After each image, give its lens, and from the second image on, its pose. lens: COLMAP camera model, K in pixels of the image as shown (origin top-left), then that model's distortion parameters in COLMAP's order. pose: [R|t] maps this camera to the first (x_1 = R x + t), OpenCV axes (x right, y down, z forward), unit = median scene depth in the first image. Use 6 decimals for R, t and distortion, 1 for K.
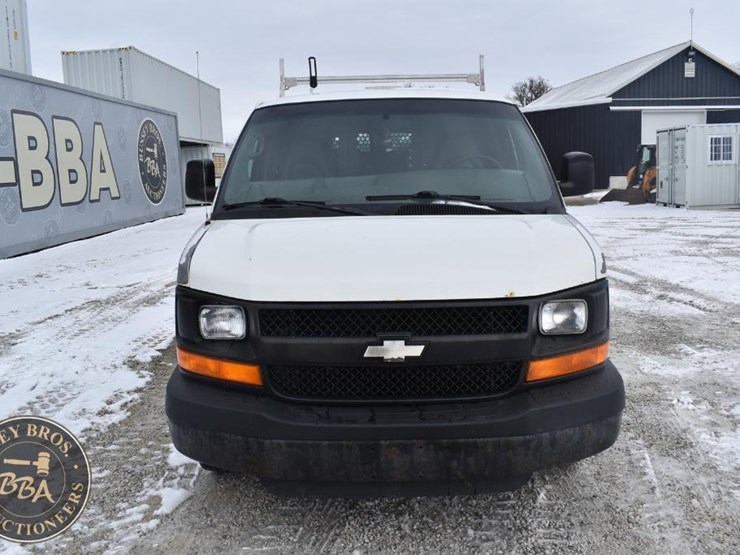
lens RADIAL K [[646.4, 0, 371.7], [0, 646.4, 278.1], [0, 0, 1]] dist [-0.100536, 0.021449]
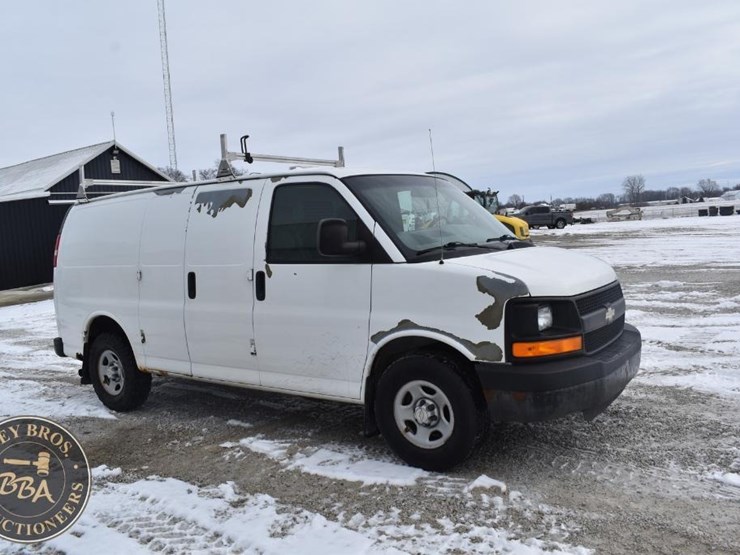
lens RADIAL K [[646.4, 0, 369.1], [0, 646.4, 277.2], [0, 0, 1]] dist [-0.100536, 0.021449]
pose [[0.577746, -0.074471, 0.812812, -1.381078], [0.196077, 0.979331, -0.049644, -0.022268], [-0.792315, 0.188056, 0.580406, 0.383409]]
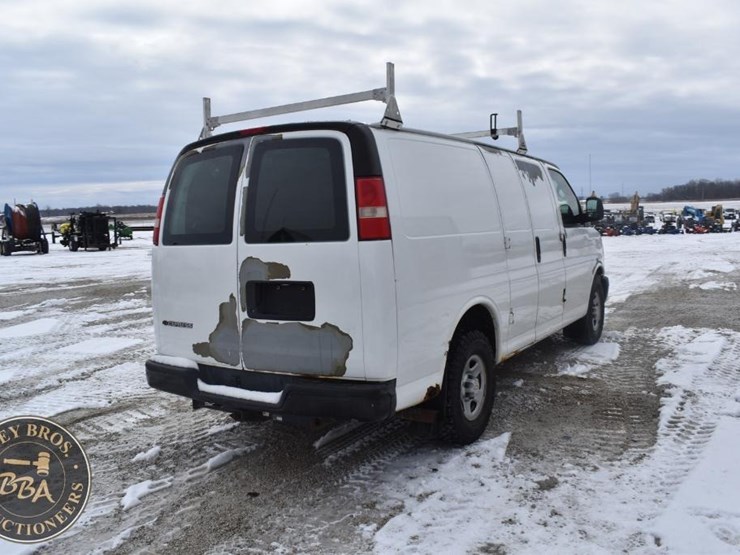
lens RADIAL K [[646.4, 0, 369.0], [0, 646.4, 280.6], [0, 0, 1]] dist [-0.100536, 0.021449]
pose [[-0.844286, 0.003003, 0.535885, -0.825228], [0.151015, 0.960791, 0.232540, -0.563858], [-0.514175, 0.277257, -0.811636, 3.379655]]
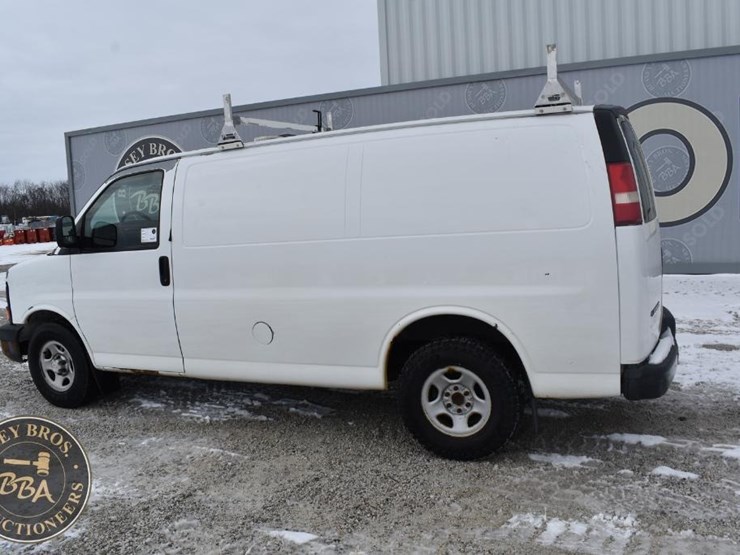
lens RADIAL K [[646.4, 0, 367.8], [0, 646.4, 280.0], [0, 0, 1]] dist [-0.100536, 0.021449]
pose [[-0.410567, 0.166547, -0.896491, 1.497164], [-0.089944, 0.970986, 0.221578, -0.493144], [0.907384, 0.171606, -0.383675, 2.485461]]
